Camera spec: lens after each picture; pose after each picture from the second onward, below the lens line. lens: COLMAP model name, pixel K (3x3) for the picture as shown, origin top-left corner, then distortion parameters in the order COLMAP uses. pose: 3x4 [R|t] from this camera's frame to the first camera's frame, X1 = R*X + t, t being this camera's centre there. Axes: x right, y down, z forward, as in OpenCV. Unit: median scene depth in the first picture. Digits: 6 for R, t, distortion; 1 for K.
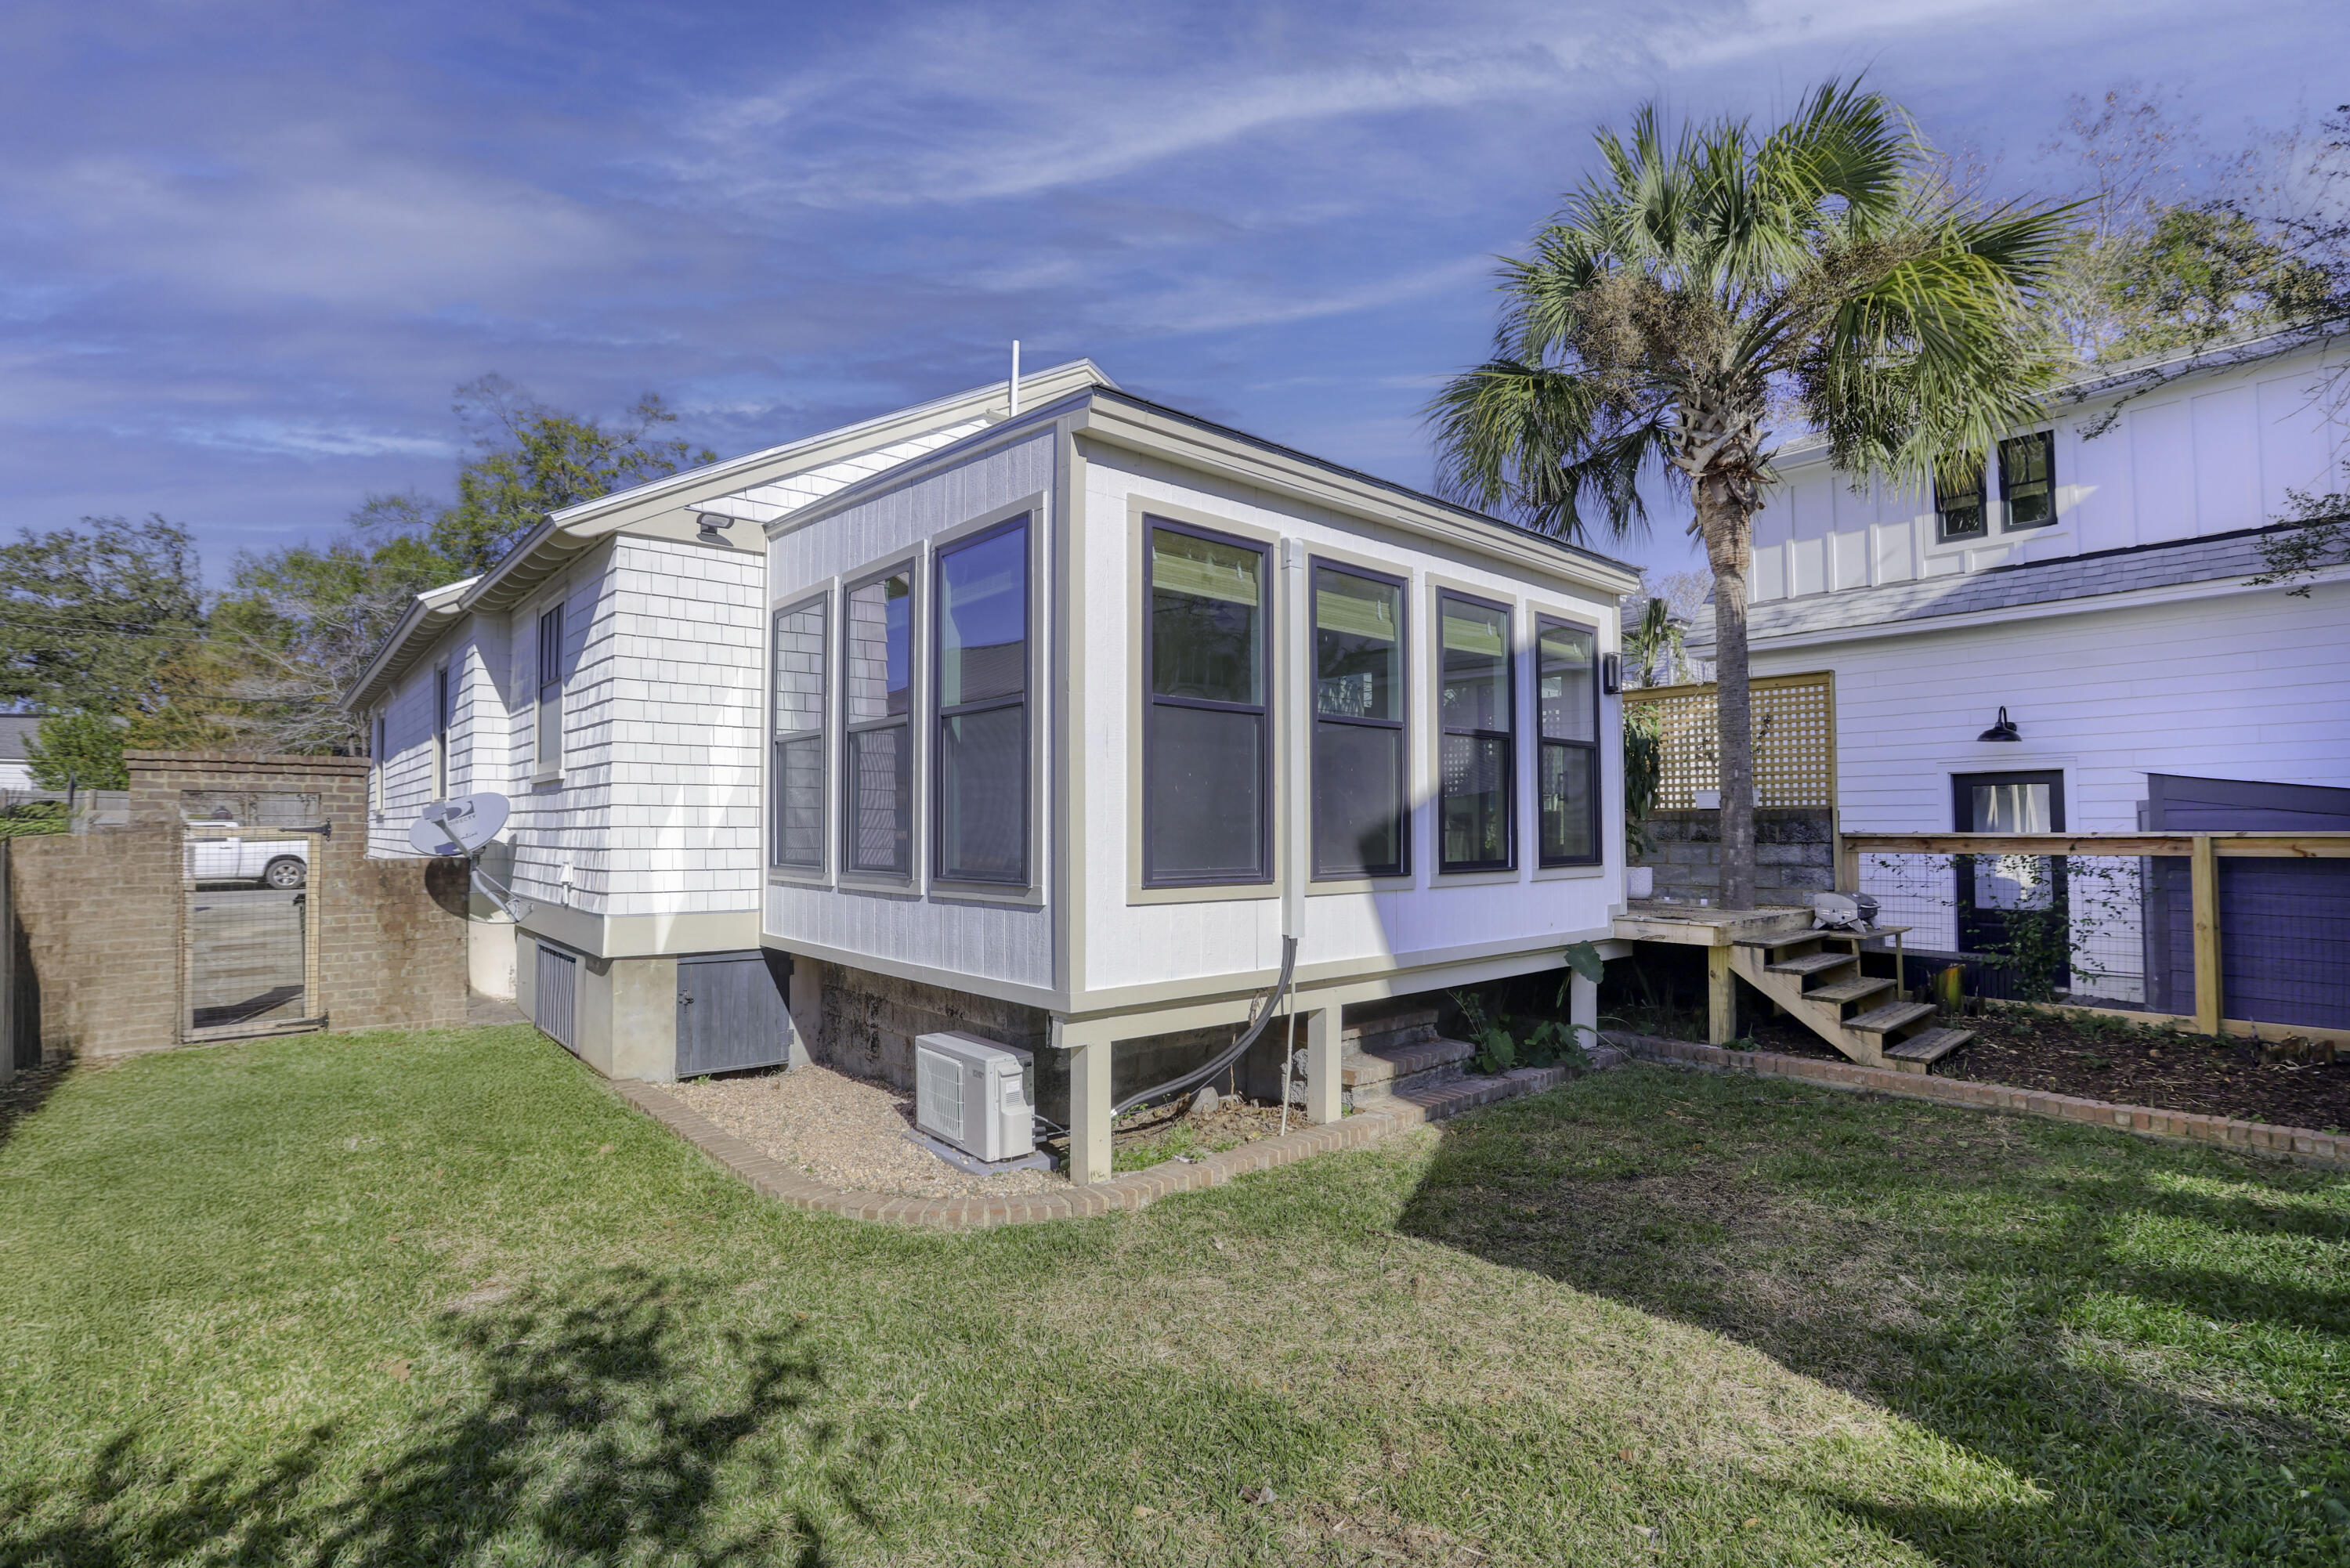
lens RADIAL K [[1089.2, 0, 1179.8], [0, 1089.2, 800.4], [0, 0, 1]] dist [-0.046860, 0.013631]
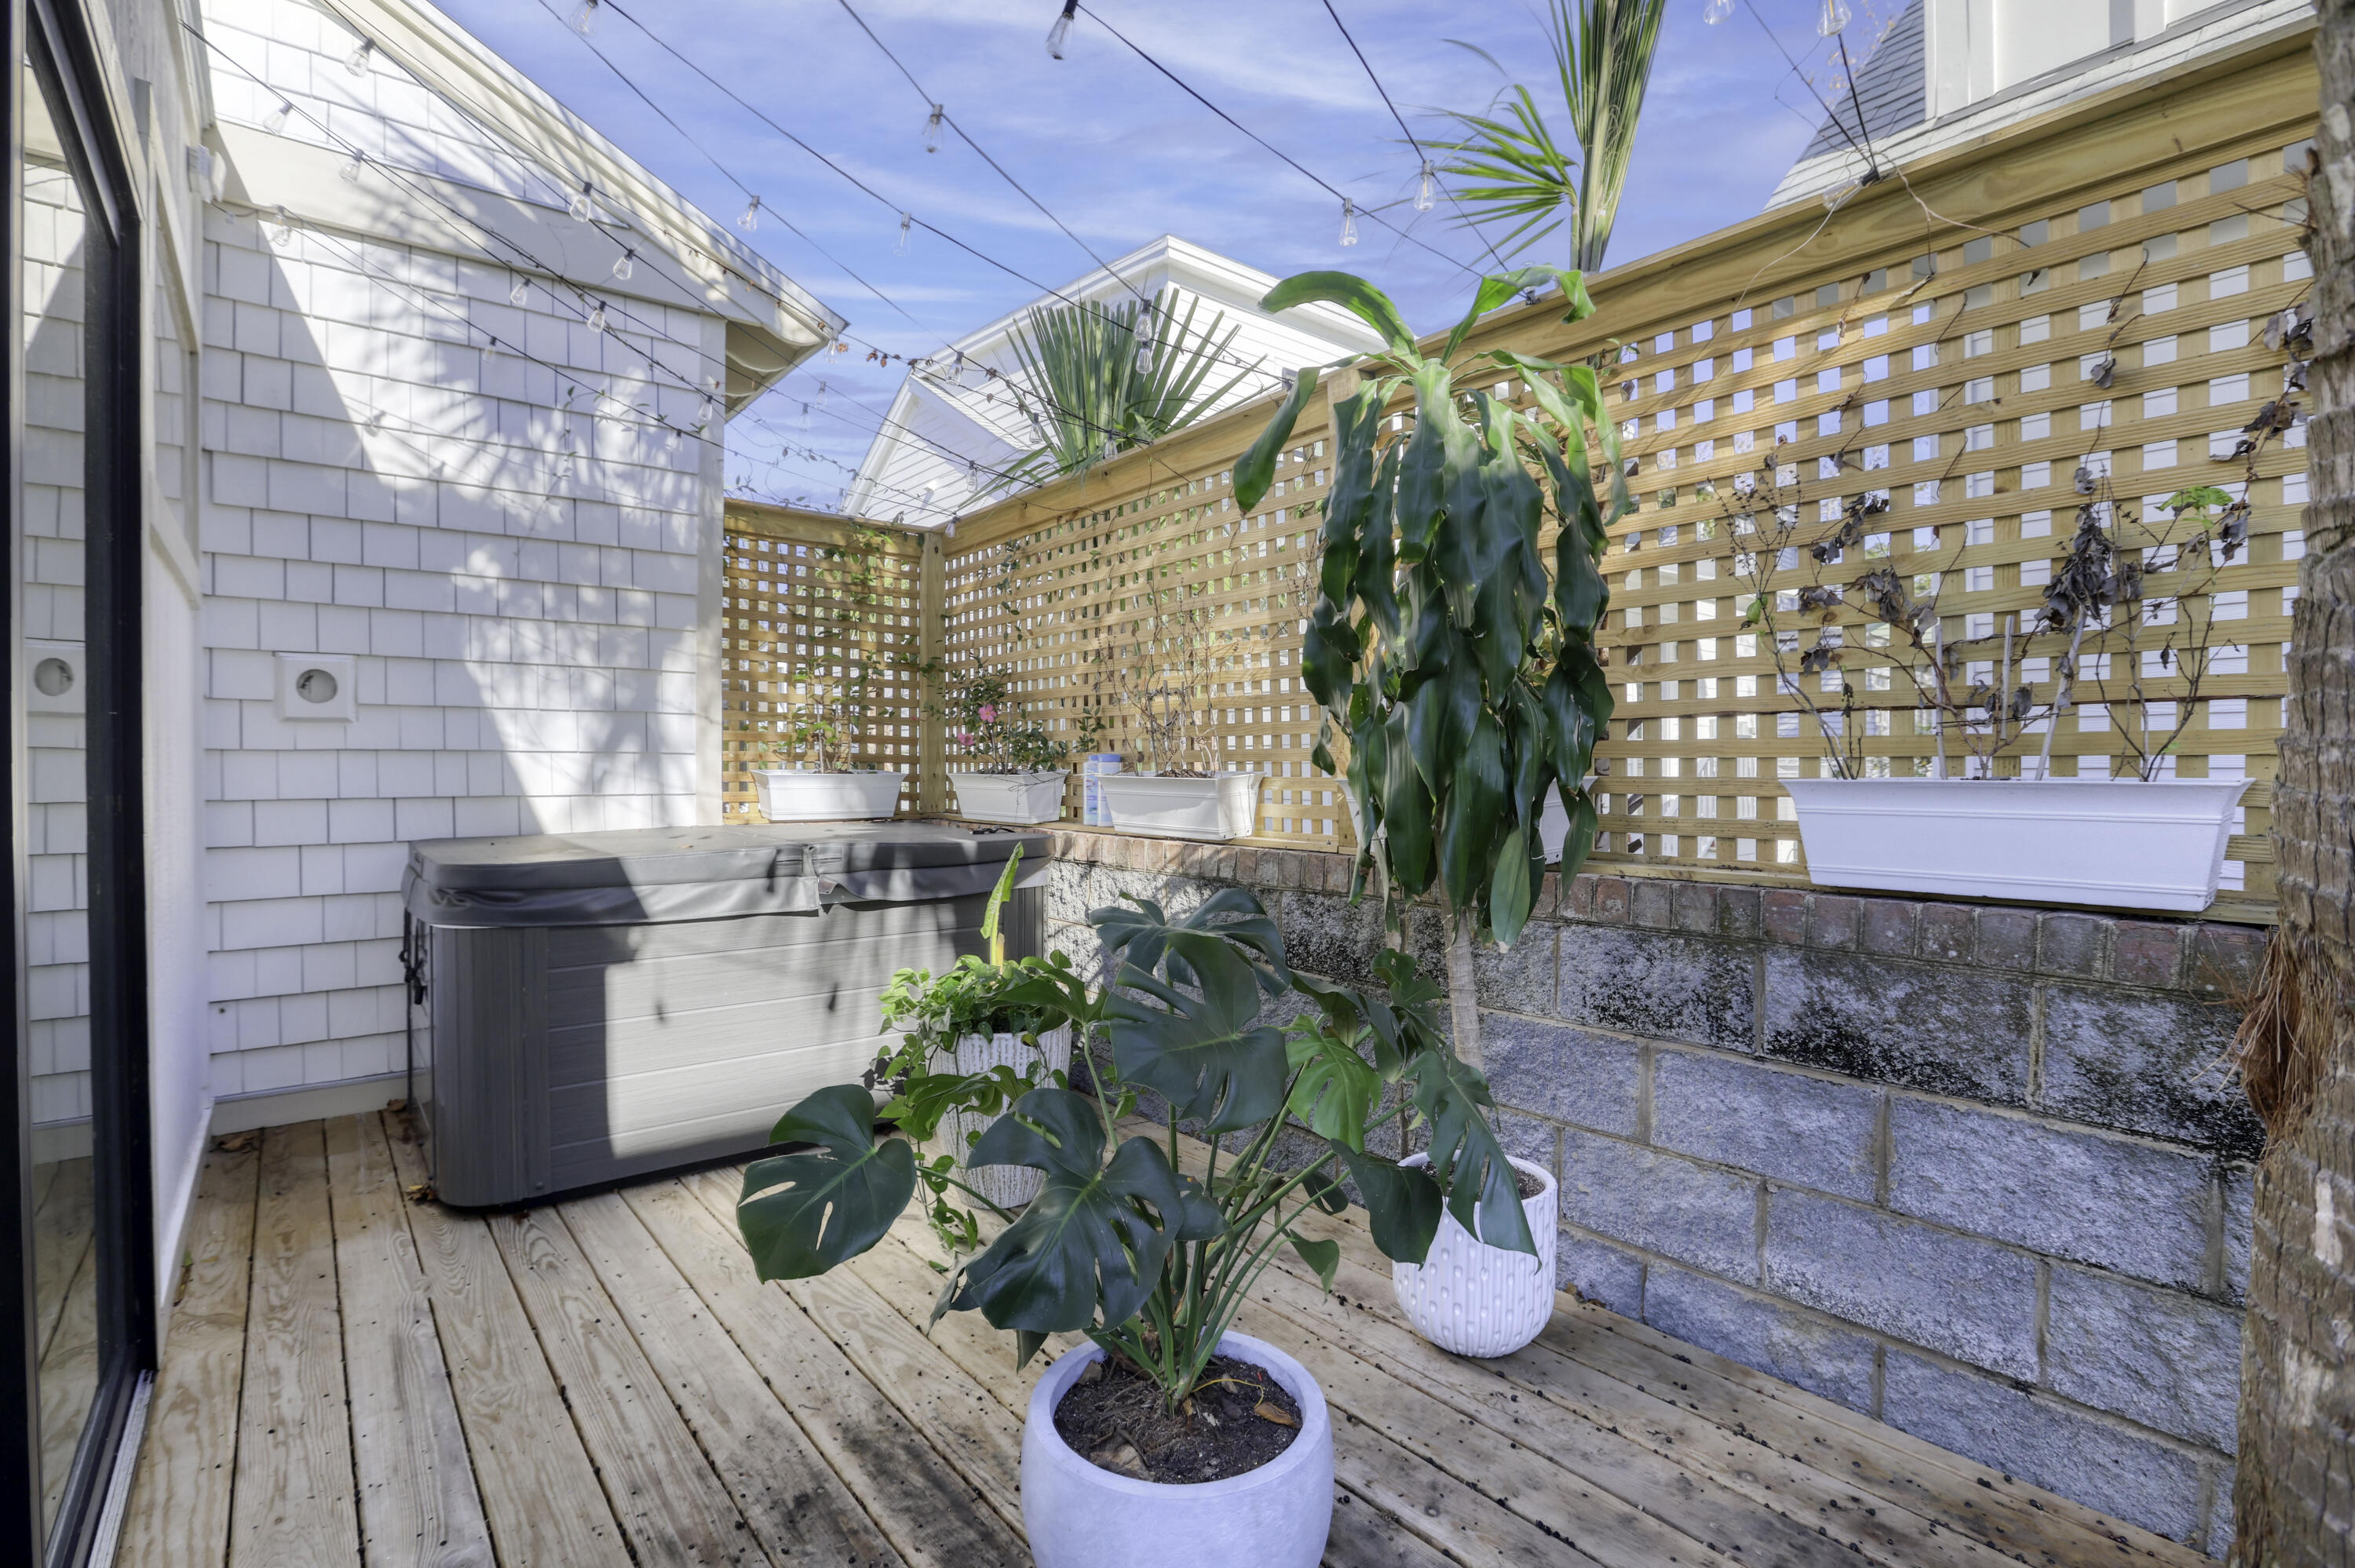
lens RADIAL K [[1091.4, 0, 1168.6], [0, 1091.4, 777.2], [0, 0, 1]] dist [-0.046860, 0.013631]
pose [[0.999167, -0.001231, -0.040796, 0.376457], [0.002698, 0.999350, 0.035941, -0.016923], [0.040725, -0.036021, 0.998521, 0.809552]]
